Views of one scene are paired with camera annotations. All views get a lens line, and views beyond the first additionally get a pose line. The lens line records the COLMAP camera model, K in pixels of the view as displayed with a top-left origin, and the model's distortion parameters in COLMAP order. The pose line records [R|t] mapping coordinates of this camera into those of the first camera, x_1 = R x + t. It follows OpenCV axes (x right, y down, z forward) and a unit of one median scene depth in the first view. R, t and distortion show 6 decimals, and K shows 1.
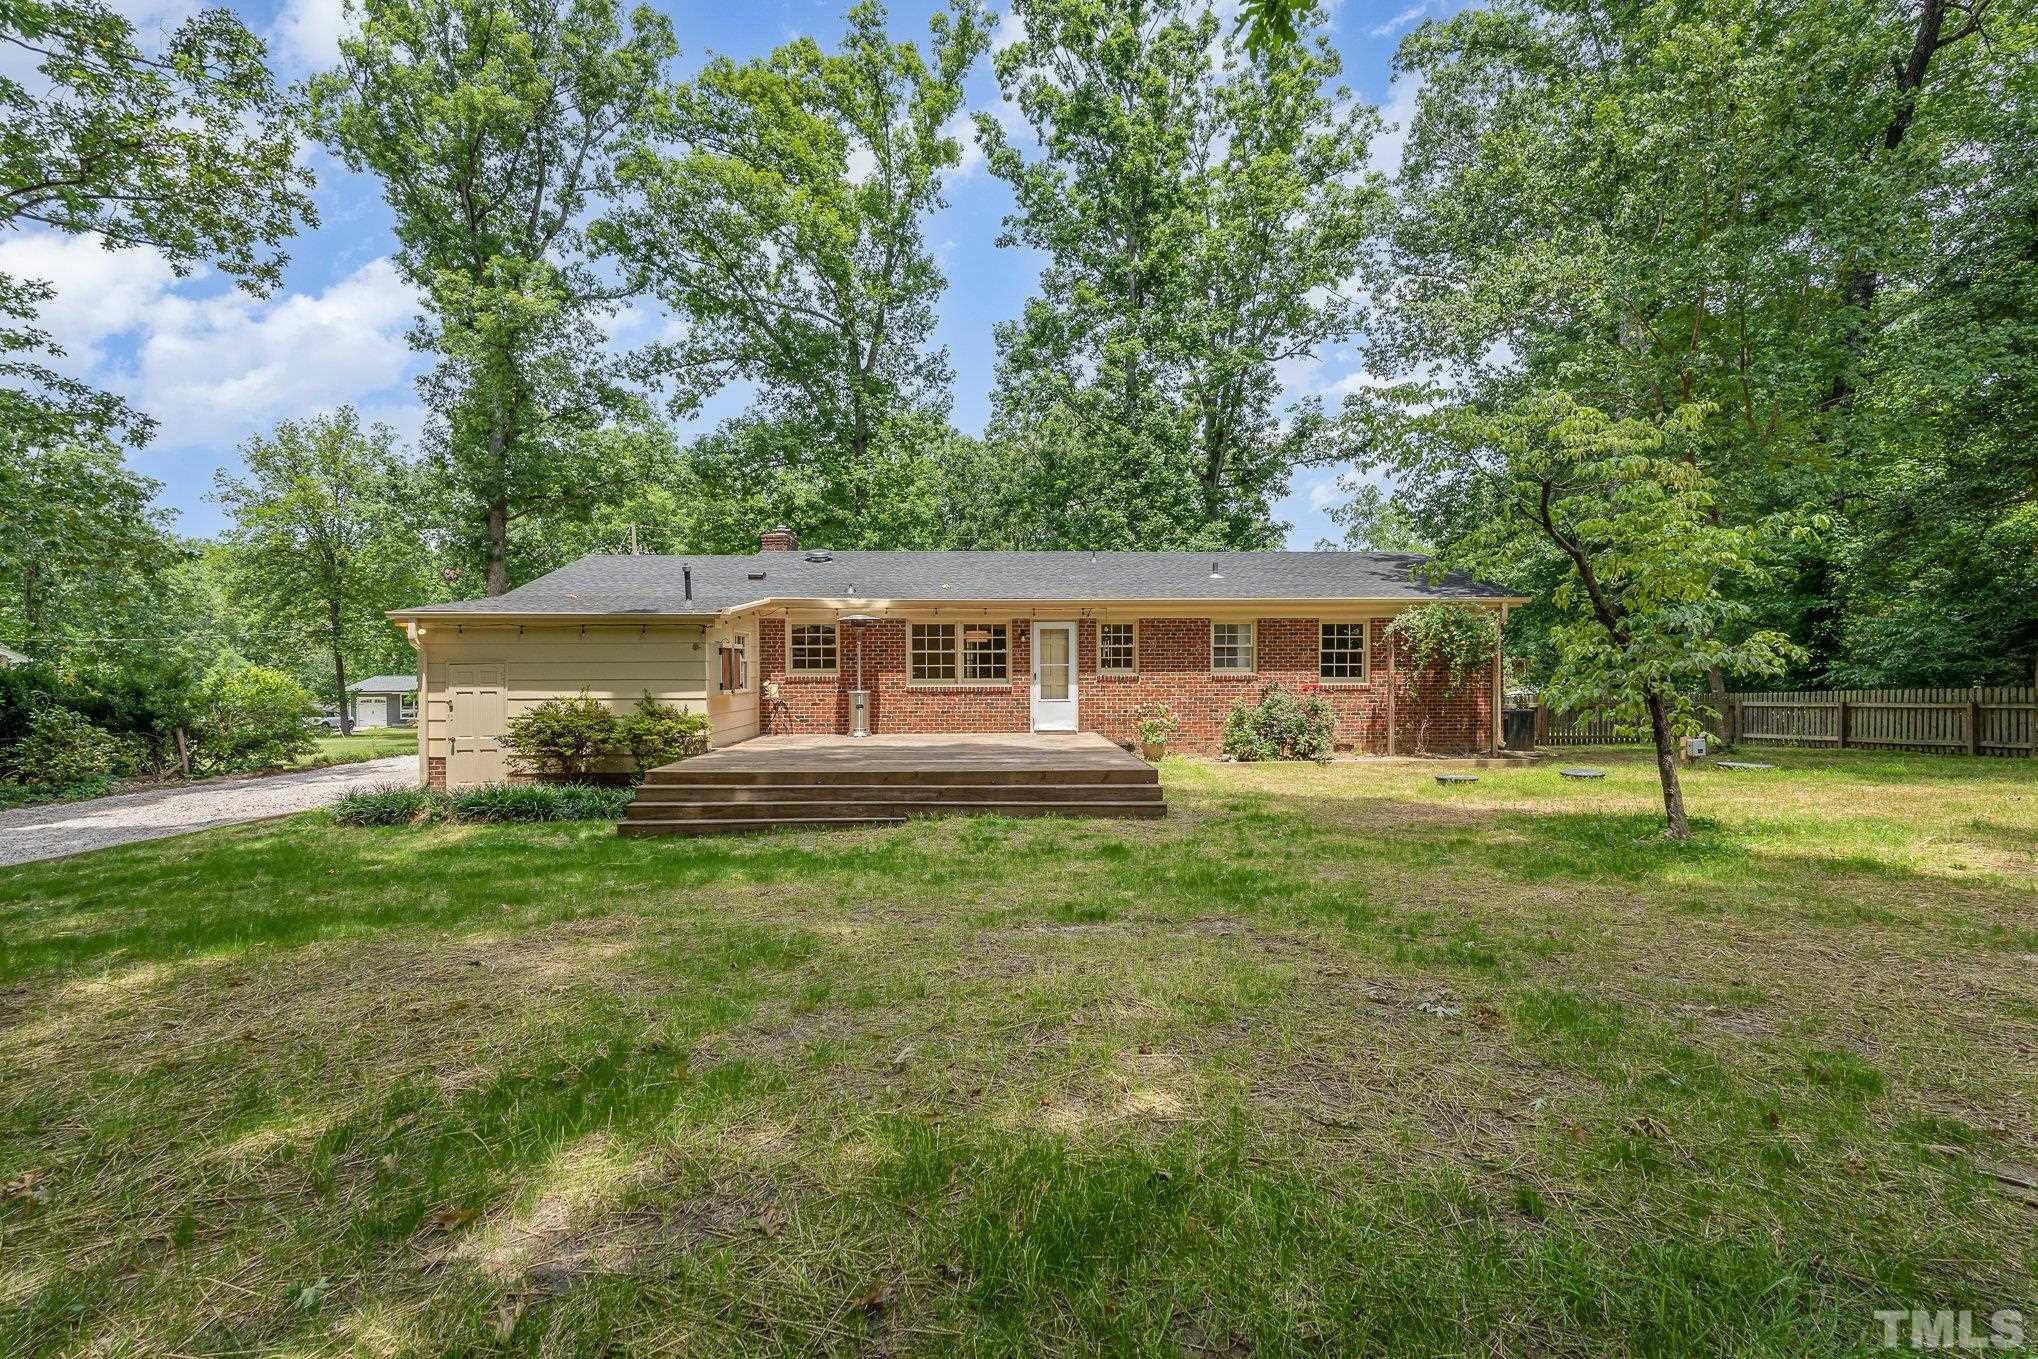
lens RADIAL K [[912.0, 0, 1018.5], [0, 912.0, 690.2], [0, 0, 1]] dist [-0.017125, 0.008632]
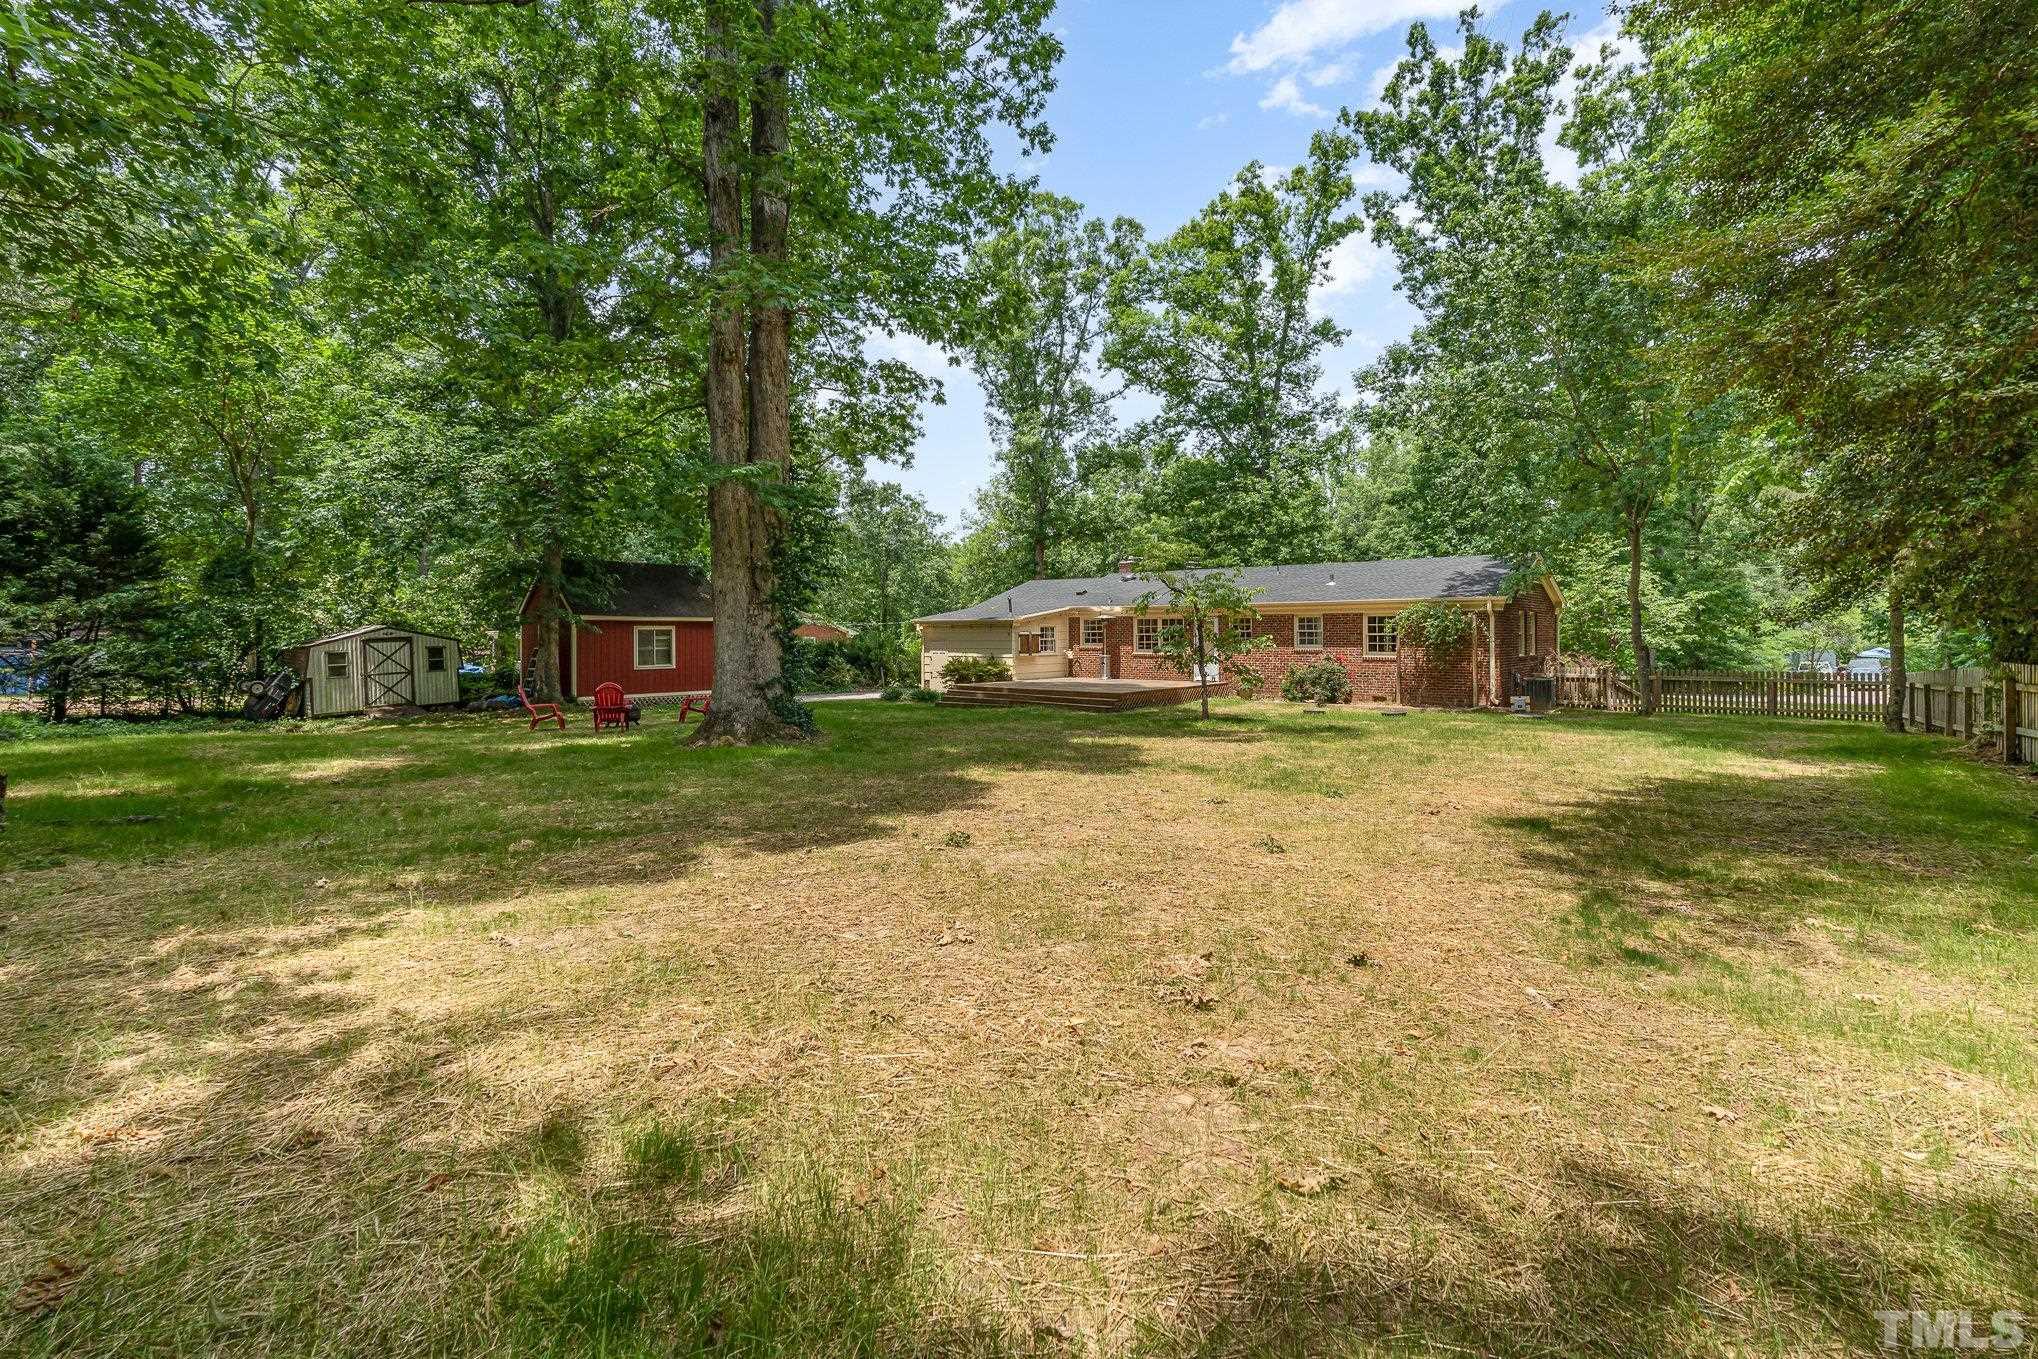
lens RADIAL K [[912.0, 0, 1018.5], [0, 912.0, 690.2], [0, 0, 1]] dist [-0.017125, 0.008632]
pose [[0.744708, 0.043544, -0.665969, 0.925356], [-0.013800, 0.998661, 0.049866, -0.018155], [0.667248, -0.027945, 0.744311, -0.521996]]
